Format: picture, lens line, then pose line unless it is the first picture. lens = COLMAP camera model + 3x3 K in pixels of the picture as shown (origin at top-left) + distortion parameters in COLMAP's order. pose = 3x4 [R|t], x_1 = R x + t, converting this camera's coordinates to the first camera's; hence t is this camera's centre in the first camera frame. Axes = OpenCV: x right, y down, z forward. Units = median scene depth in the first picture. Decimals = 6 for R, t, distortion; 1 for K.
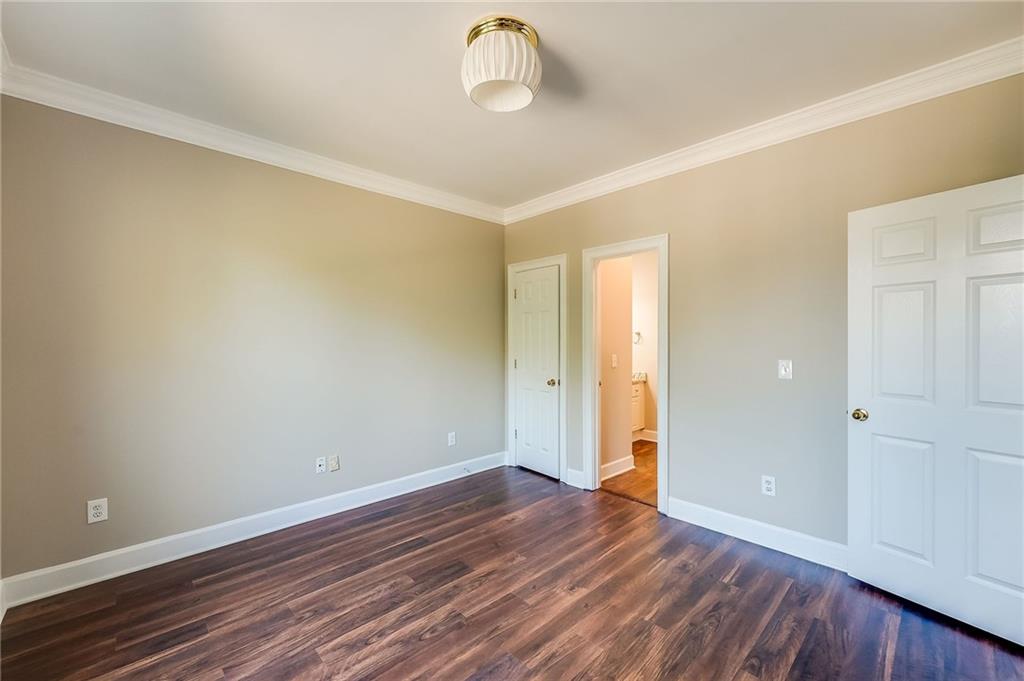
lens RADIAL K [[413.0, 0, 515.9], [0, 413.0, 345.2], [0, 0, 1]] dist [-0.003360, 0.000756]
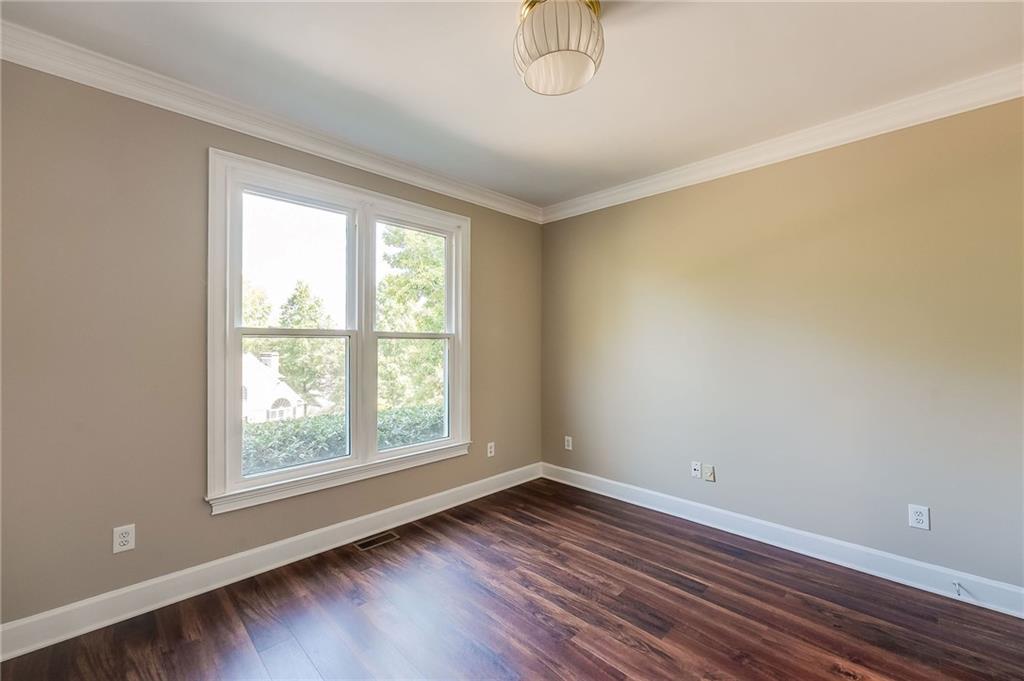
lens RADIAL K [[413.0, 0, 515.8], [0, 413.0, 341.9], [0, 0, 1]] dist [-0.003360, 0.000756]
pose [[0.020186, -0.008174, -0.999763, 0.718797], [-0.013103, 0.999879, -0.008440, -0.005971], [0.999710, 0.013271, 0.020076, 0.744868]]
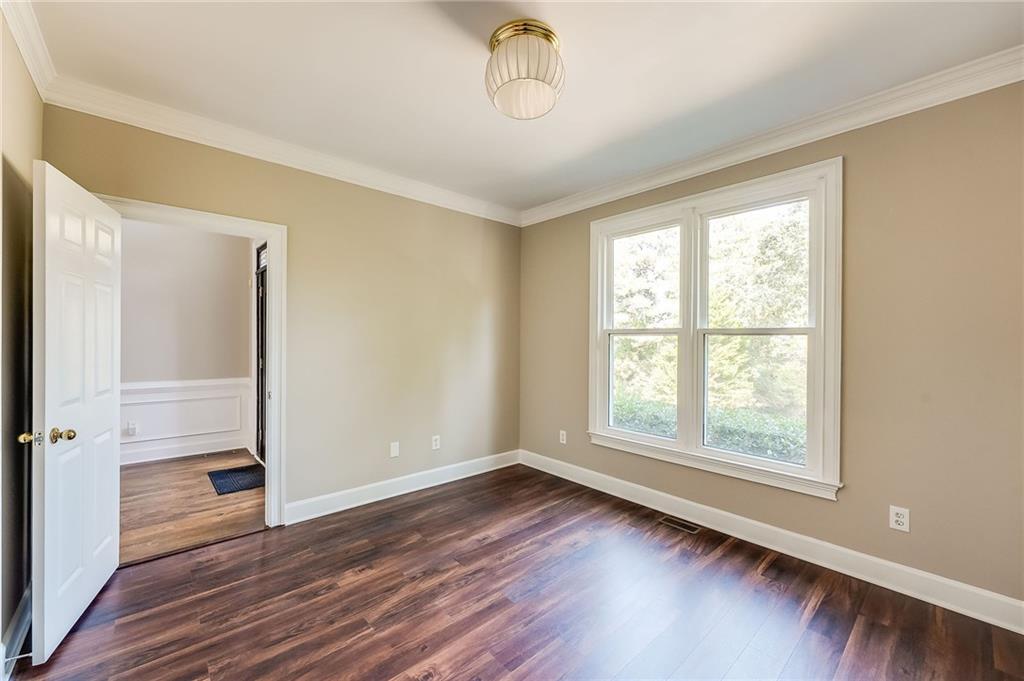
lens RADIAL K [[413.0, 0, 514.6], [0, 413.0, 341.3], [0, 0, 1]] dist [-0.003360, 0.000756]
pose [[-0.999079, -0.007230, 0.042297, -0.046795], [-0.006304, 0.999738, 0.021992, -0.028545], [-0.042445, 0.021706, -0.998863, 1.690882]]
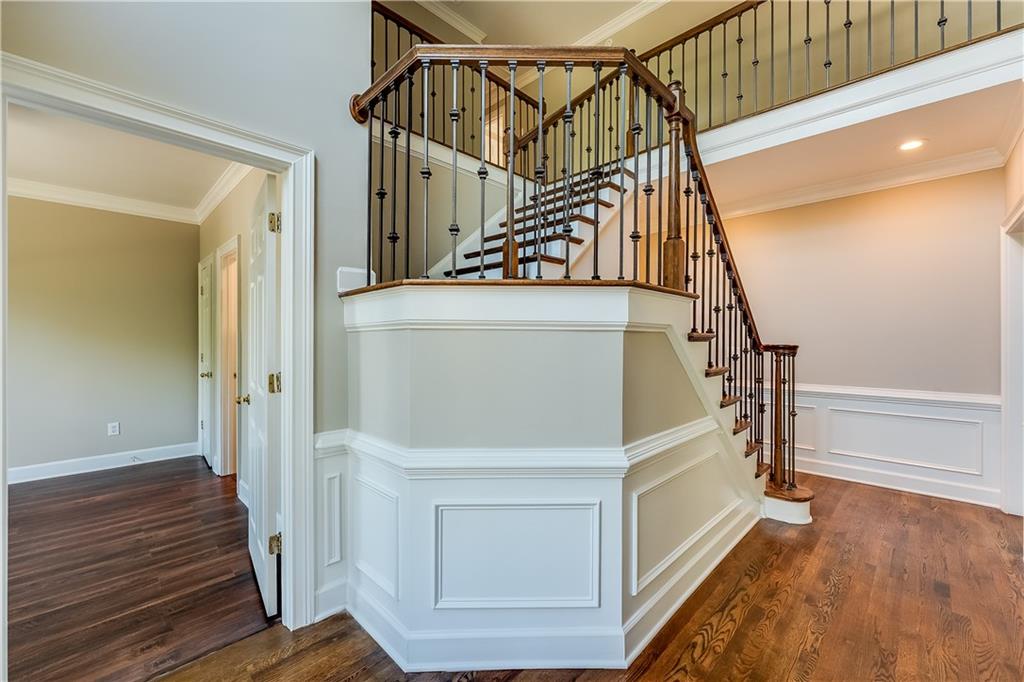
lens RADIAL K [[413.0, 0, 512.4], [0, 413.0, 335.7], [0, 0, 1]] dist [-0.003360, 0.000756]
pose [[0.999563, 0.001016, 0.029545, 1.456812], [-0.000391, 0.999776, -0.021148, 0.021127], [-0.029560, 0.021128, 0.999340, -0.146341]]
